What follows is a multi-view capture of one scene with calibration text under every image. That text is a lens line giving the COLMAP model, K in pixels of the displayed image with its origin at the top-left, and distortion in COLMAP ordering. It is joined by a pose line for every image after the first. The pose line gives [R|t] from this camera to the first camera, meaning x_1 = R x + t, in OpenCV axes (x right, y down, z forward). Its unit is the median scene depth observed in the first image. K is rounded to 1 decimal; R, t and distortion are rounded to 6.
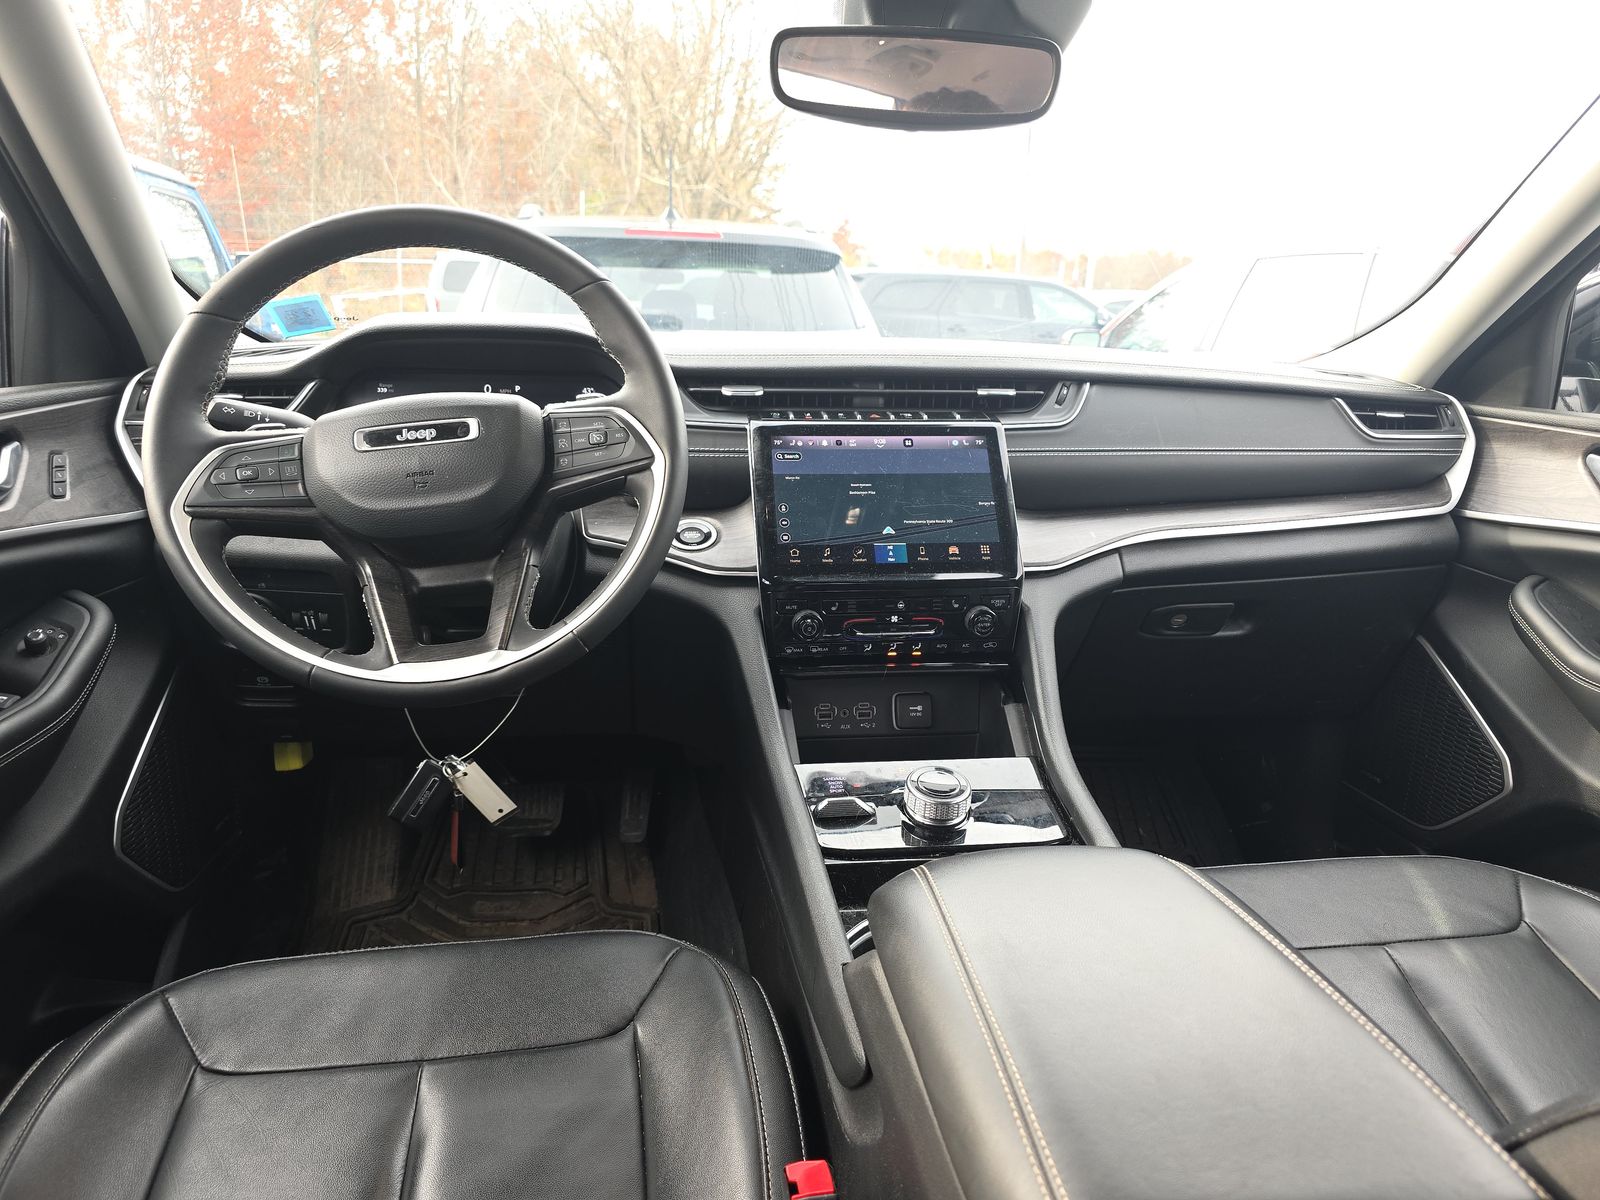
lens RADIAL K [[1012.2, 0, 804.1], [0, 1012.2, 605.0], [0, 0, 1]] dist [0.056094, -0.046960]
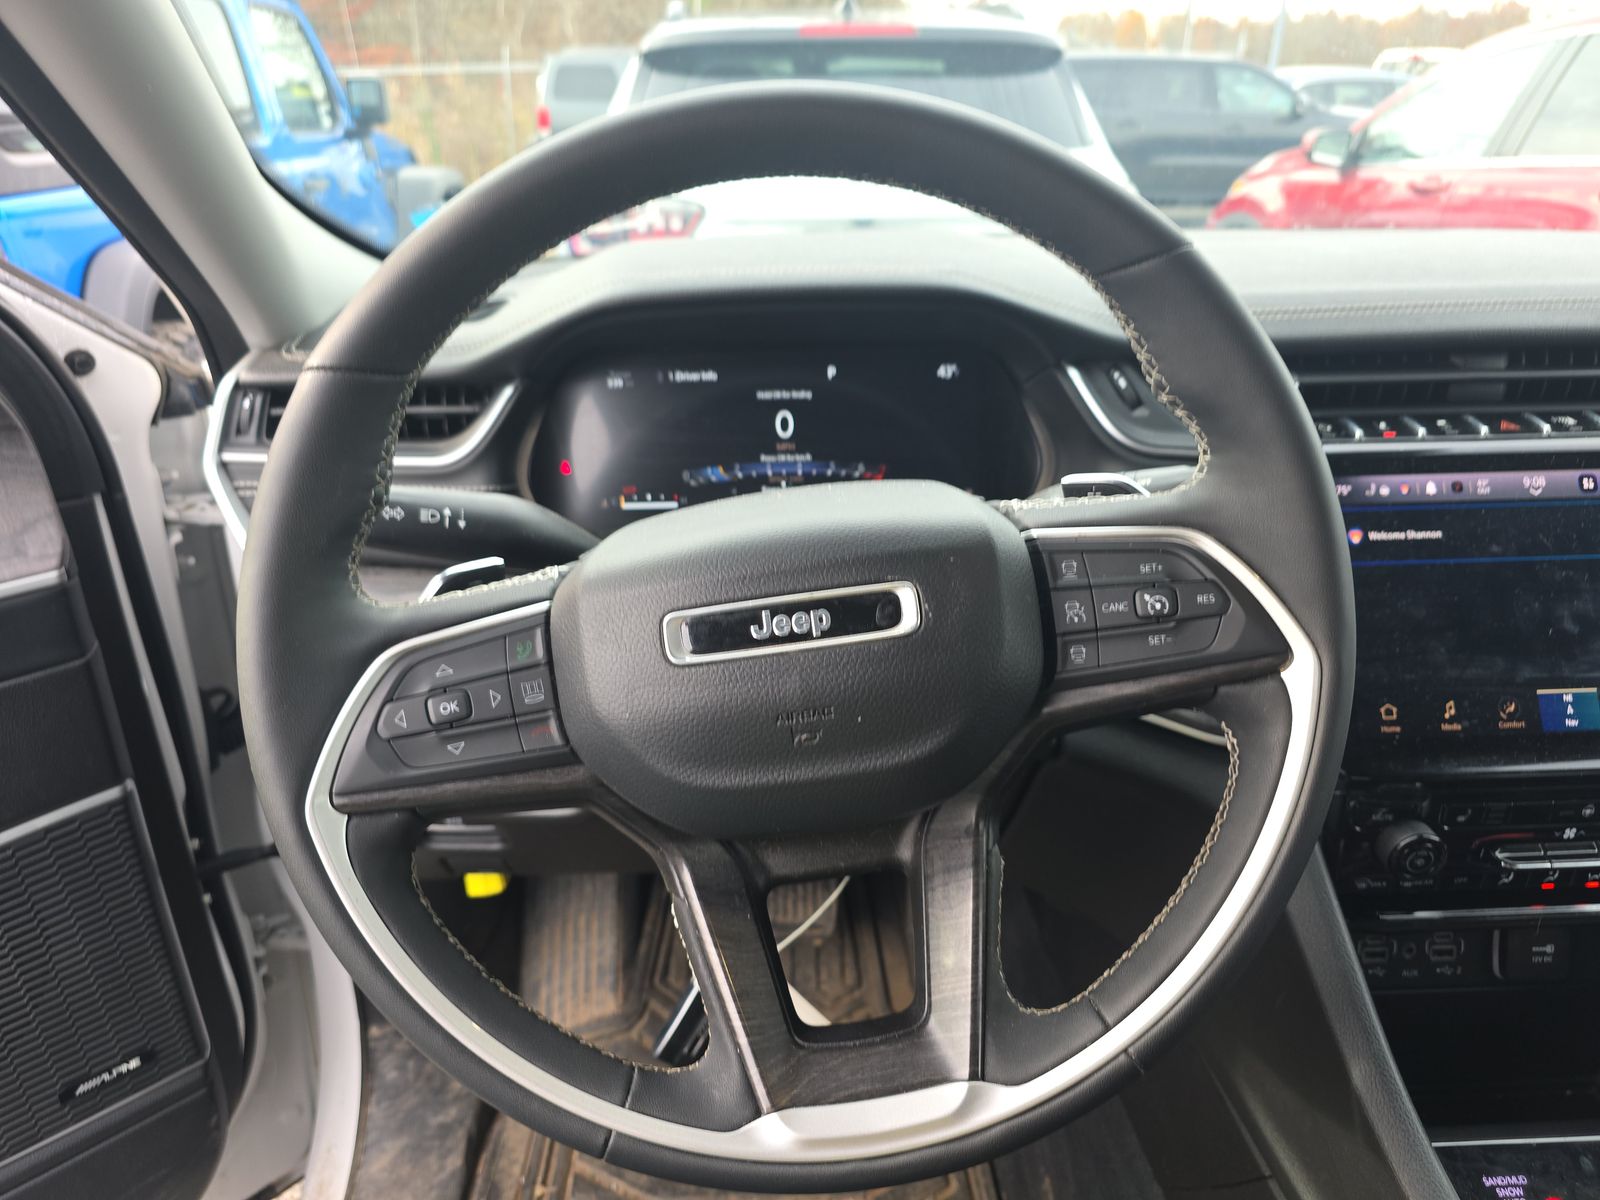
lens RADIAL K [[1012.2, 0, 804.1], [0, 1012.2, 605.0], [0, 0, 1]] dist [0.056094, -0.046960]
pose [[0.994180, 0.013220, -0.106920, -0.312551], [0.005408, 0.985068, 0.172083, -0.244264], [0.107598, -0.171659, 0.979263, 0.533842]]
